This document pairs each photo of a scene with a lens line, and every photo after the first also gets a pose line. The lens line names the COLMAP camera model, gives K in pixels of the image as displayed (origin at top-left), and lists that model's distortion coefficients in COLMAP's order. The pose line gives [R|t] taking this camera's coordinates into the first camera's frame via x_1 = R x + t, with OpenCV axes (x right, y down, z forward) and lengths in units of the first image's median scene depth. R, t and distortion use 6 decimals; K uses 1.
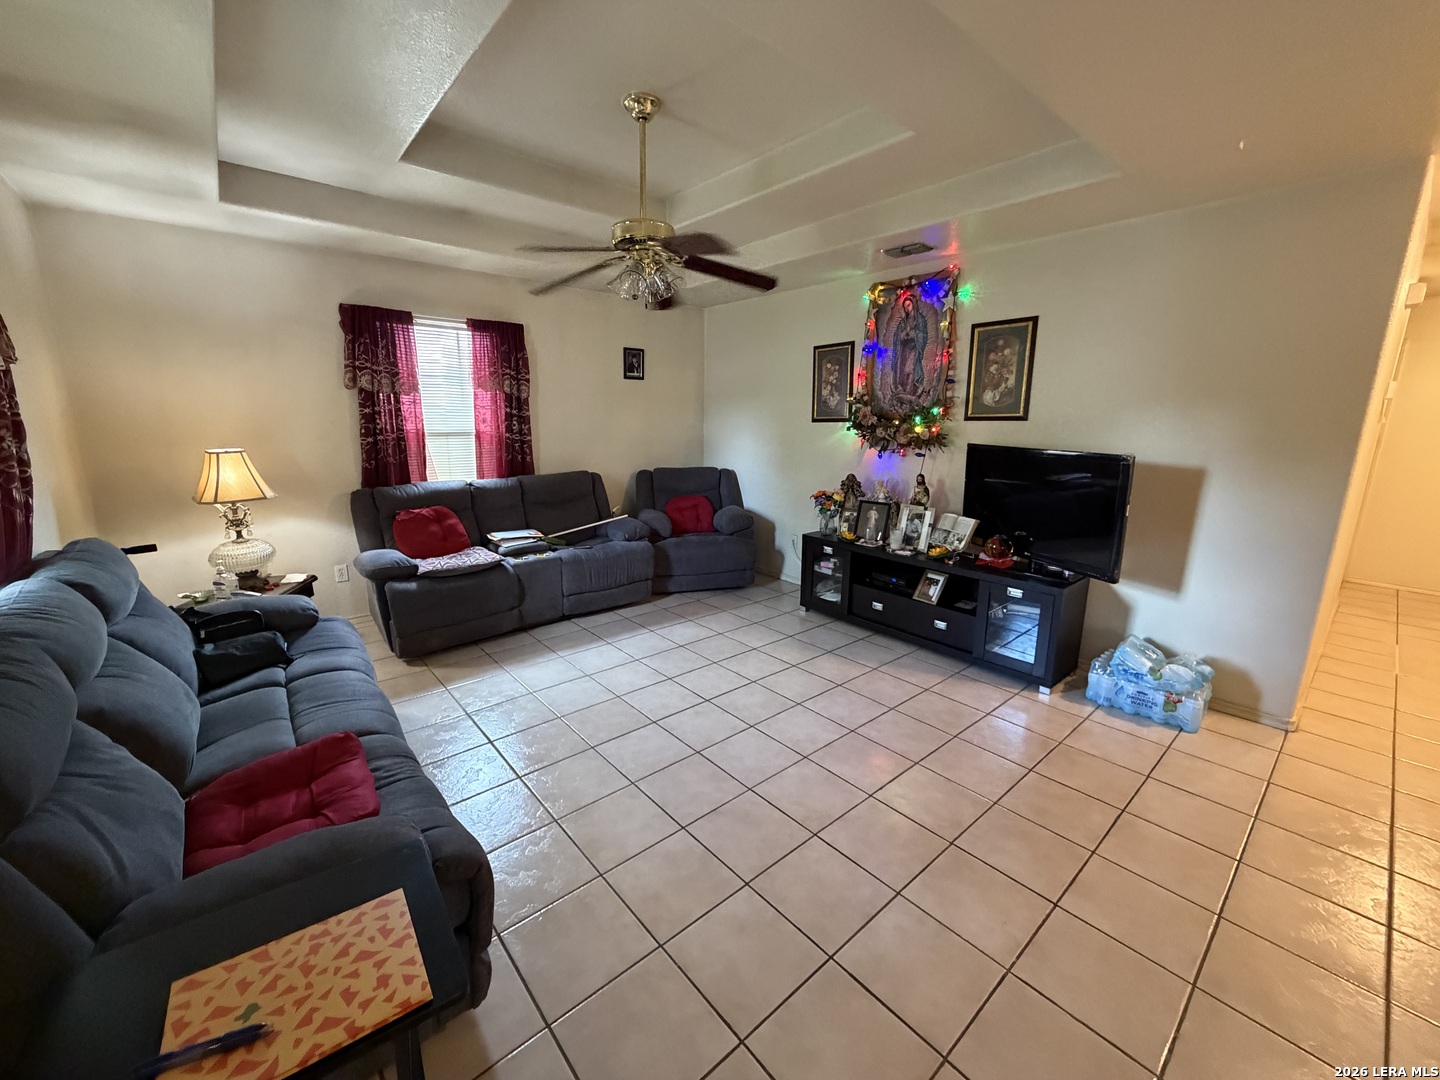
lens RADIAL K [[576.3, 0, 716.9], [0, 576.3, 538.5], [0, 0, 1]] dist [0.002352, 0.000054]
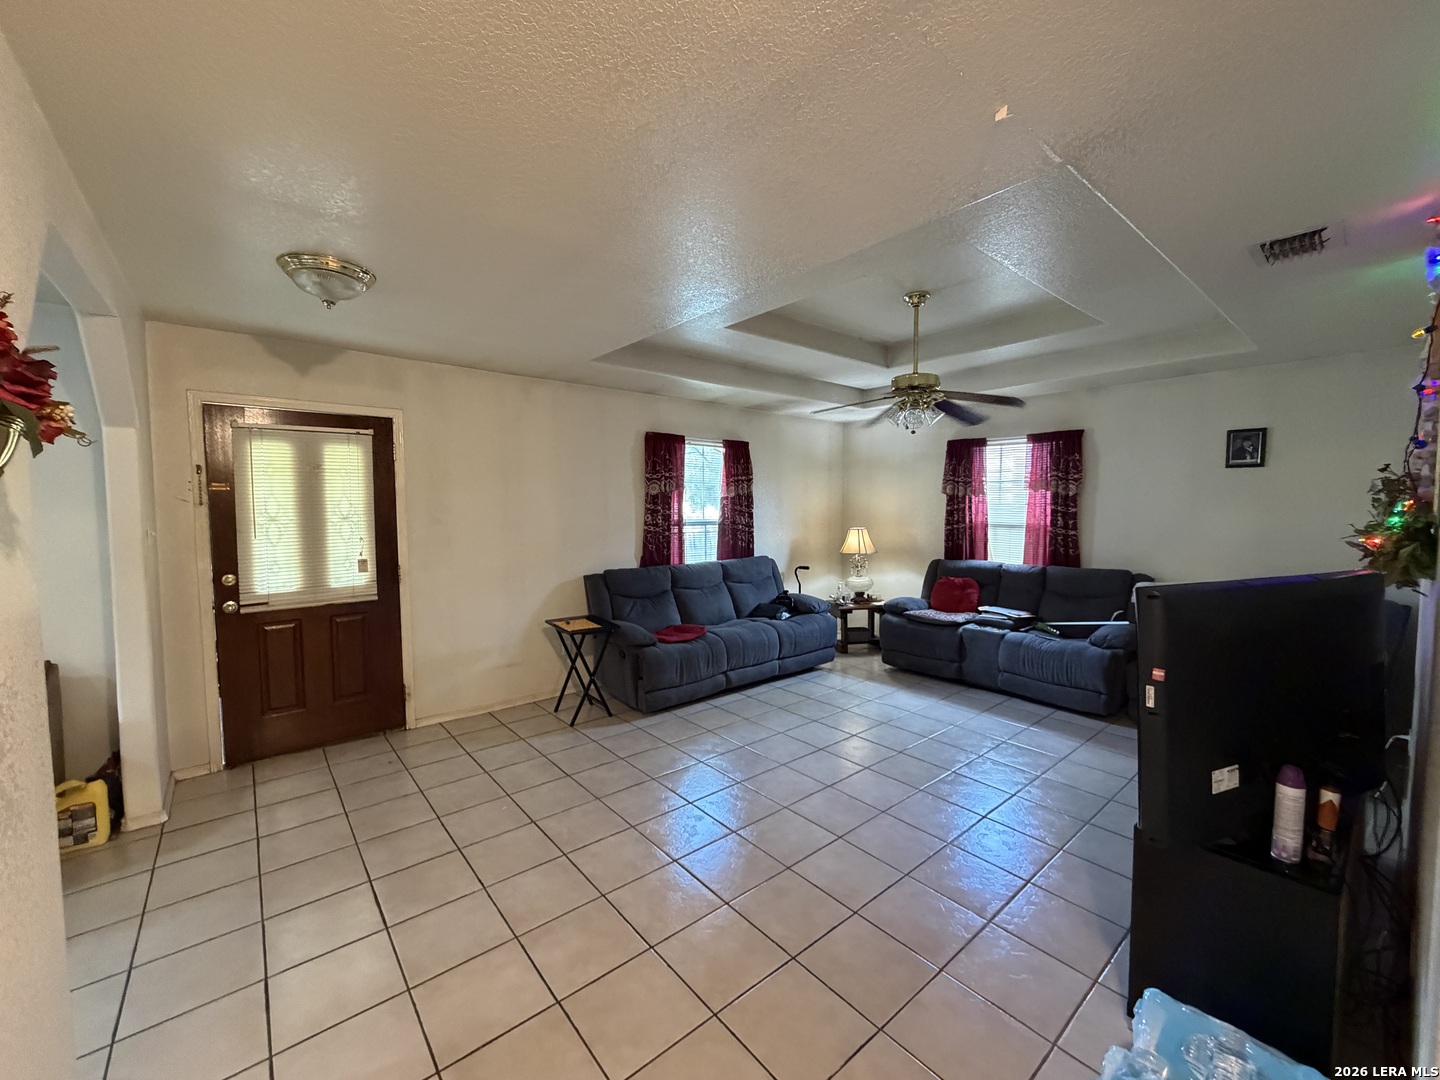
lens RADIAL K [[576.3, 0, 715.7], [0, 576.3, 540.0], [0, 0, 1]] dist [0.002352, 0.000054]
pose [[-0.008643, 0.053720, -0.998519, 0.832322], [-0.212455, 0.975659, 0.054329, -0.088617], [0.977133, 0.212610, 0.002980, 0.402676]]
